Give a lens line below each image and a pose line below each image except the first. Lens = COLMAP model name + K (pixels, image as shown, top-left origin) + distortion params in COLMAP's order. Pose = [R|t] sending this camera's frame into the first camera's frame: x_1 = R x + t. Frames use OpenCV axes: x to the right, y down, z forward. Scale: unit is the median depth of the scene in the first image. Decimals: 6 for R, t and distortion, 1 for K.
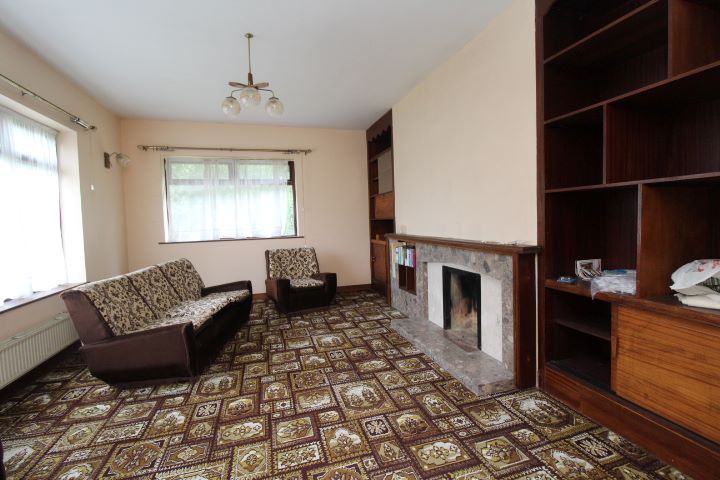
lens RADIAL K [[336.7, 0, 360.8], [0, 336.7, 237.9], [0, 0, 1]] dist [-0.013287, -0.002906]
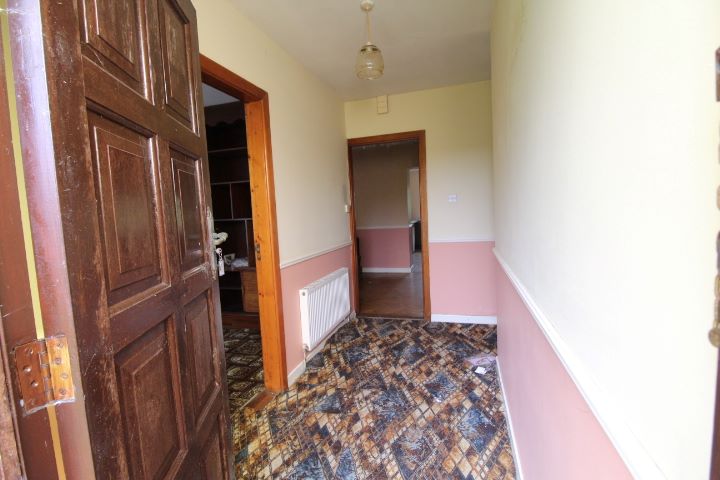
lens RADIAL K [[336.7, 0, 359.6], [0, 336.7, 240.9], [0, 0, 1]] dist [-0.013287, -0.002906]
pose [[0.559916, -0.062840, 0.826163, -0.640883], [0.075622, 0.996834, 0.024571, -0.004481], [-0.825091, 0.048719, 0.562896, -0.928728]]
